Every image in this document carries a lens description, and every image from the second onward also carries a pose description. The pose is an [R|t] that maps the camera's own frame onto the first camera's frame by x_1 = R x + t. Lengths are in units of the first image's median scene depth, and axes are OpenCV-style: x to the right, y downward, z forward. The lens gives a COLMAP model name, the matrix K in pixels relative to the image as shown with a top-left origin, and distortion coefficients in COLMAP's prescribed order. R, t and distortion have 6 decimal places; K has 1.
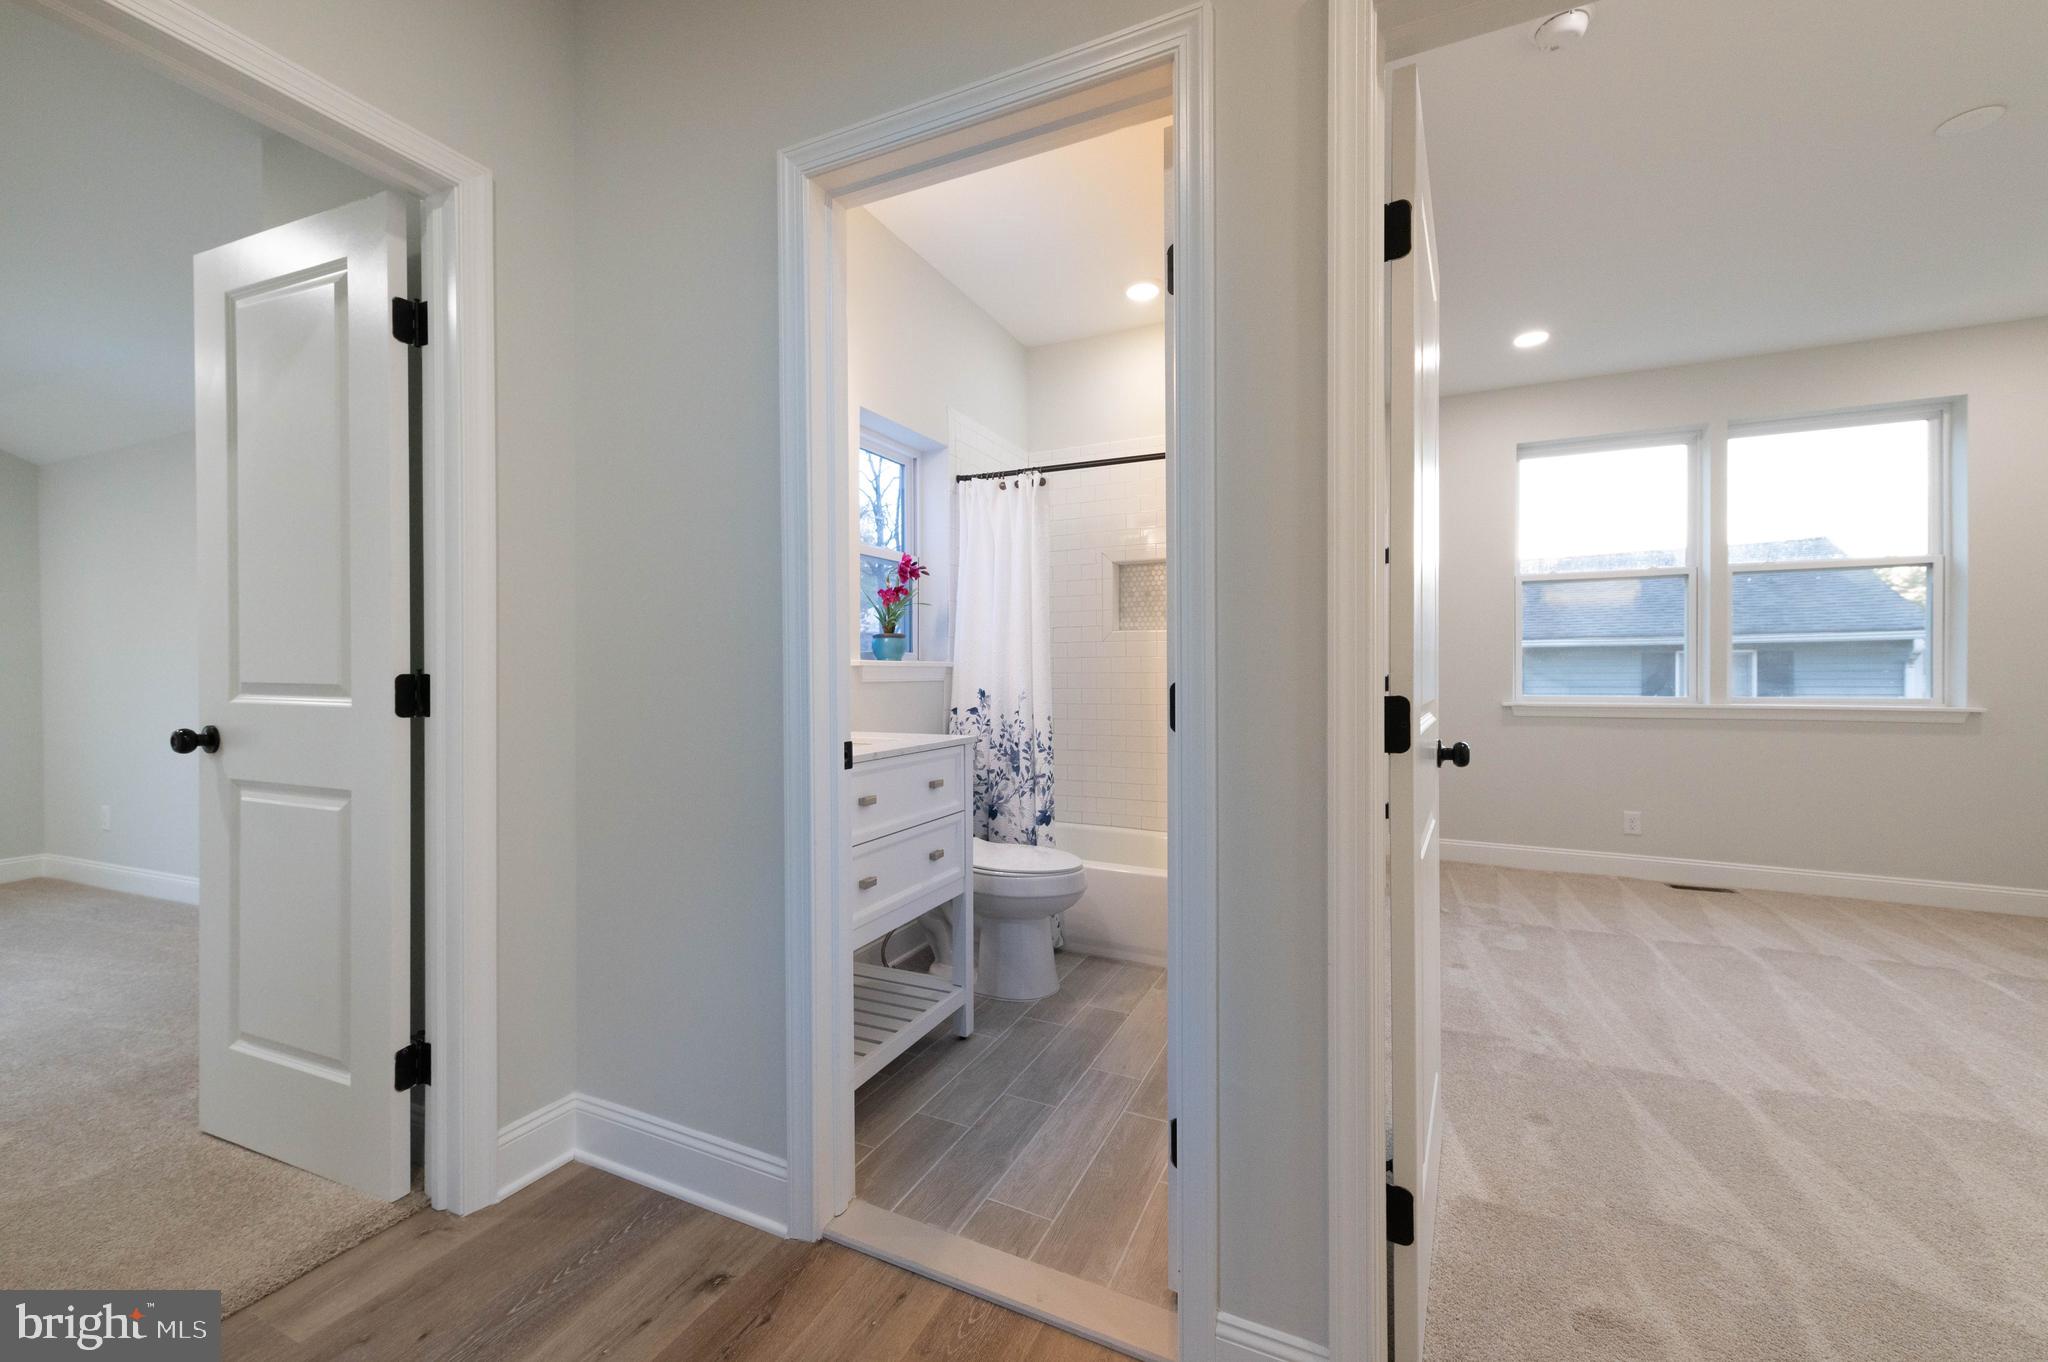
lens RADIAL K [[803.1, 0, 1032.7], [0, 803.1, 677.5], [0, 0, 1]] dist [0.014421, -0.005152]
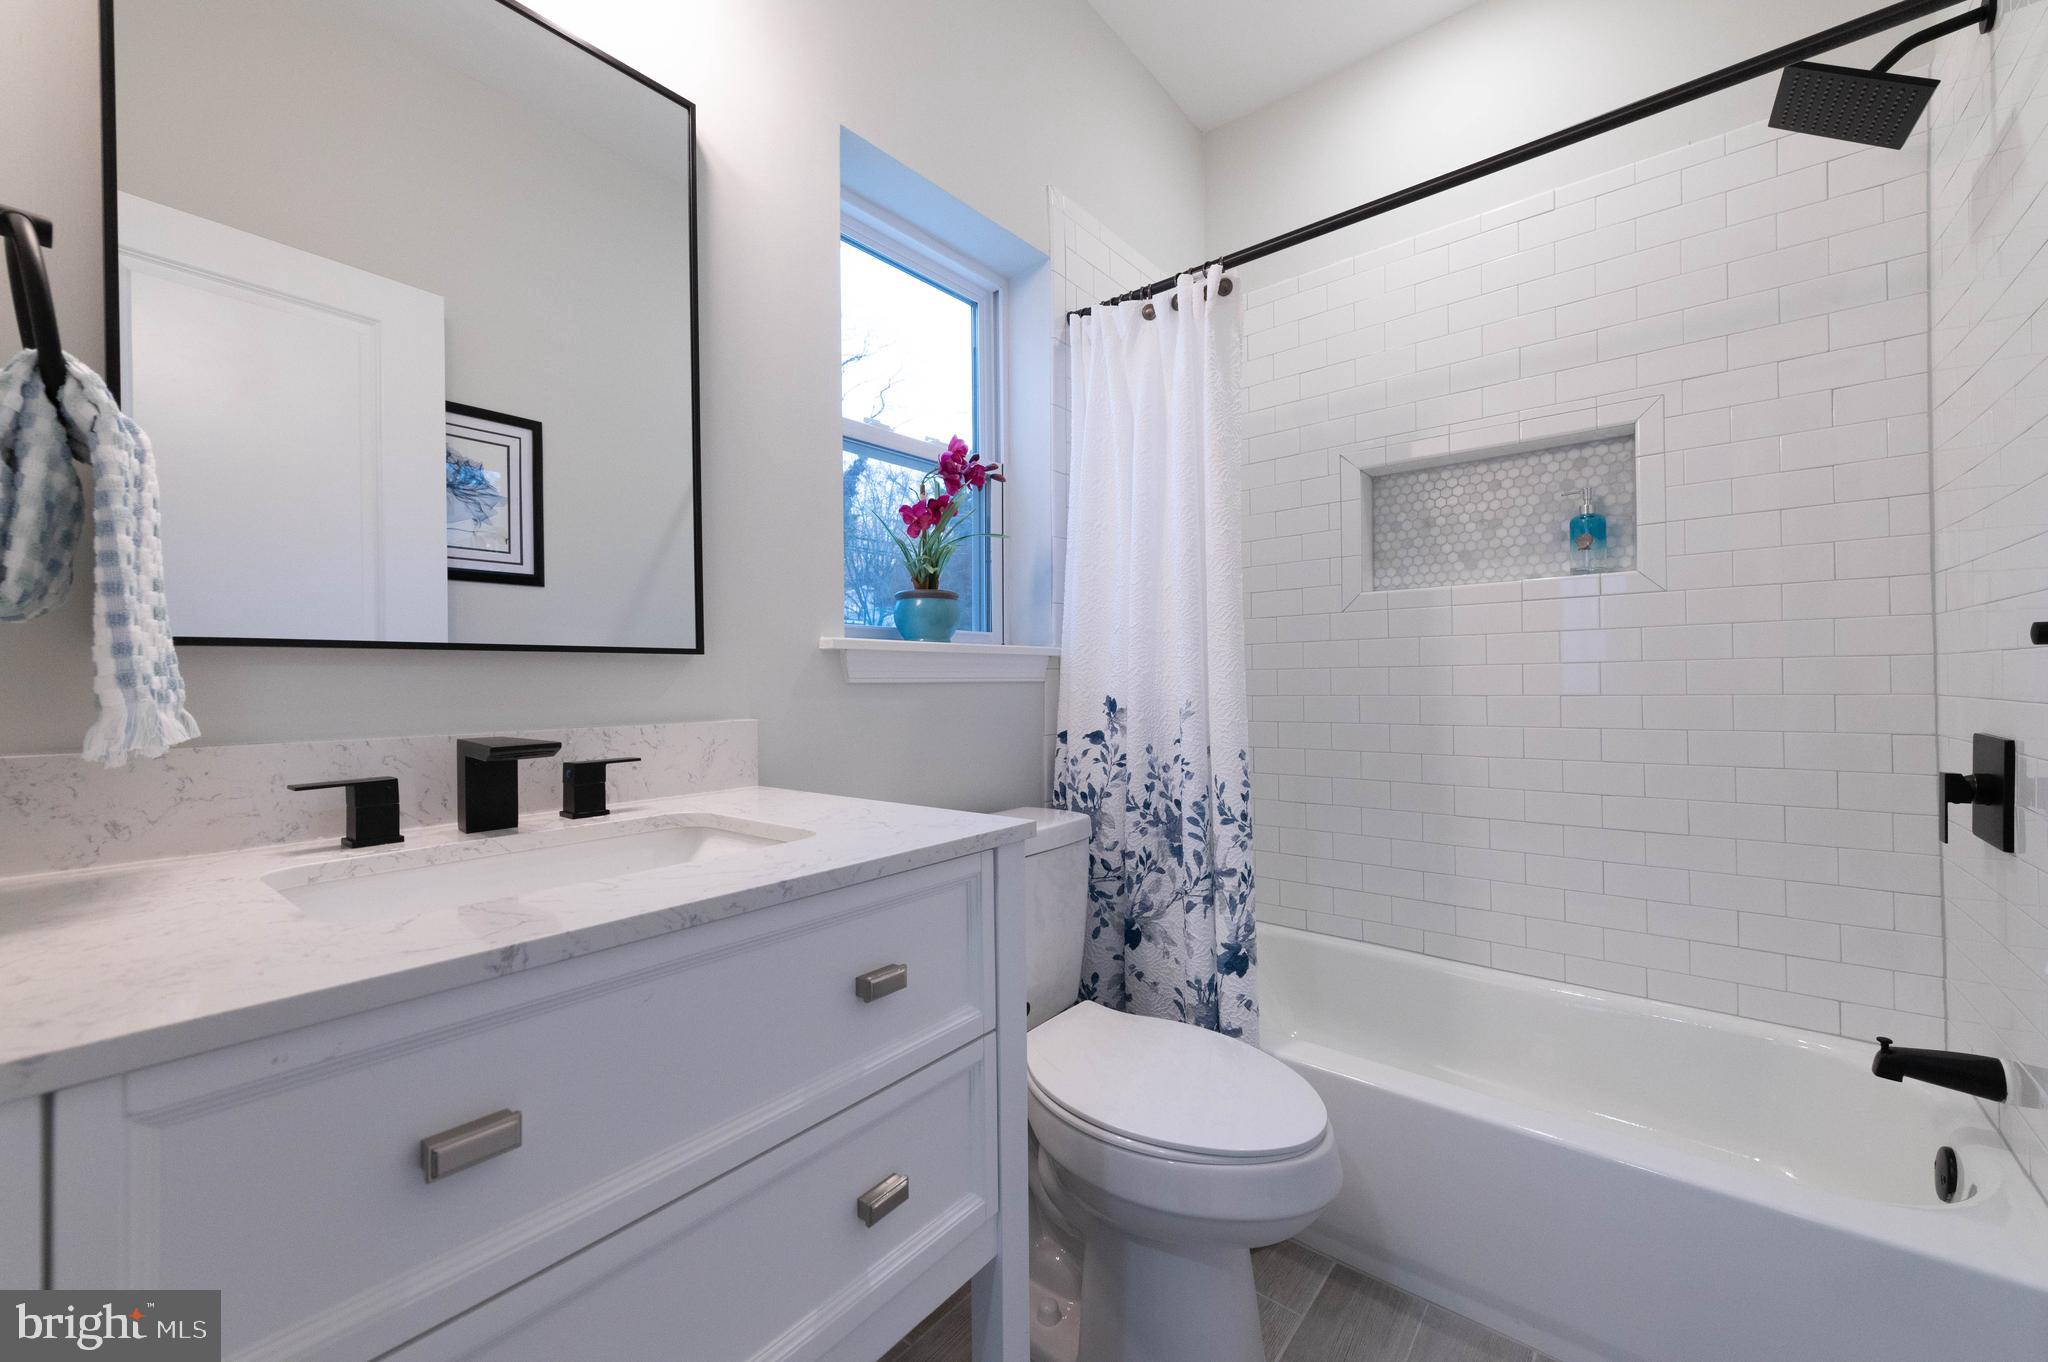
lens RADIAL K [[803.1, 0, 1032.7], [0, 803.1, 677.5], [0, 0, 1]] dist [0.014421, -0.005152]
pose [[0.970325, -0.008912, -0.241641, 0.014869], [0.006246, 0.999911, -0.011796, 0.007924], [0.241725, 0.009937, 0.970294, 0.479352]]
